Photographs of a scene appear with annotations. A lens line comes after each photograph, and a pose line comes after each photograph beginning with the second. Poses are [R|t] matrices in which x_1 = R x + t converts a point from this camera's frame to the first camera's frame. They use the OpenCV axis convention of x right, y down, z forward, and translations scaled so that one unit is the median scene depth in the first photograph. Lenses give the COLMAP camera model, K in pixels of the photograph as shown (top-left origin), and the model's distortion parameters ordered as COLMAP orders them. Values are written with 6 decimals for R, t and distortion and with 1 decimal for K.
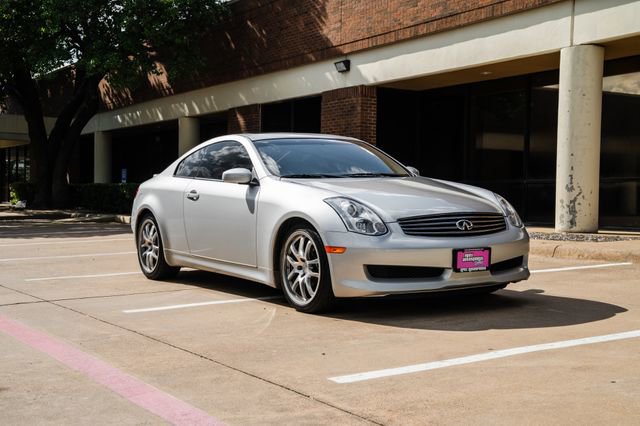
lens RADIAL K [[846.7, 0, 320.0], [0, 846.7, 213.0], [0, 0, 1]] dist [0.144373, 0.045294]
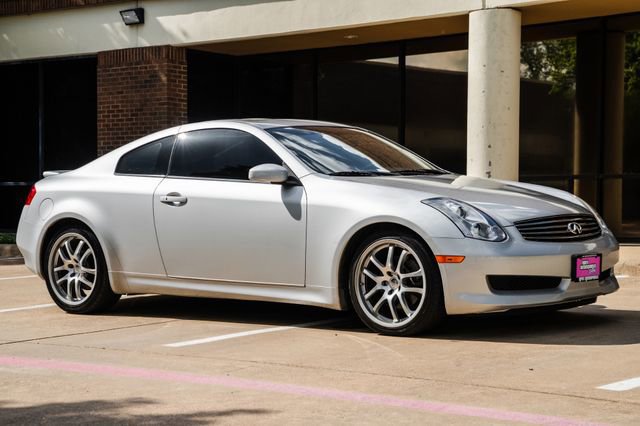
lens RADIAL K [[1270.5, 0, 320.5], [0, 1270.5, 223.9], [0, 0, 1]] dist [0.356119, 0.212989]
pose [[0.952825, -0.015078, 0.303147, -0.216587], [0.016443, 0.999863, -0.001950, 0.003569], [-0.303076, 0.006843, 0.952942, -0.082664]]
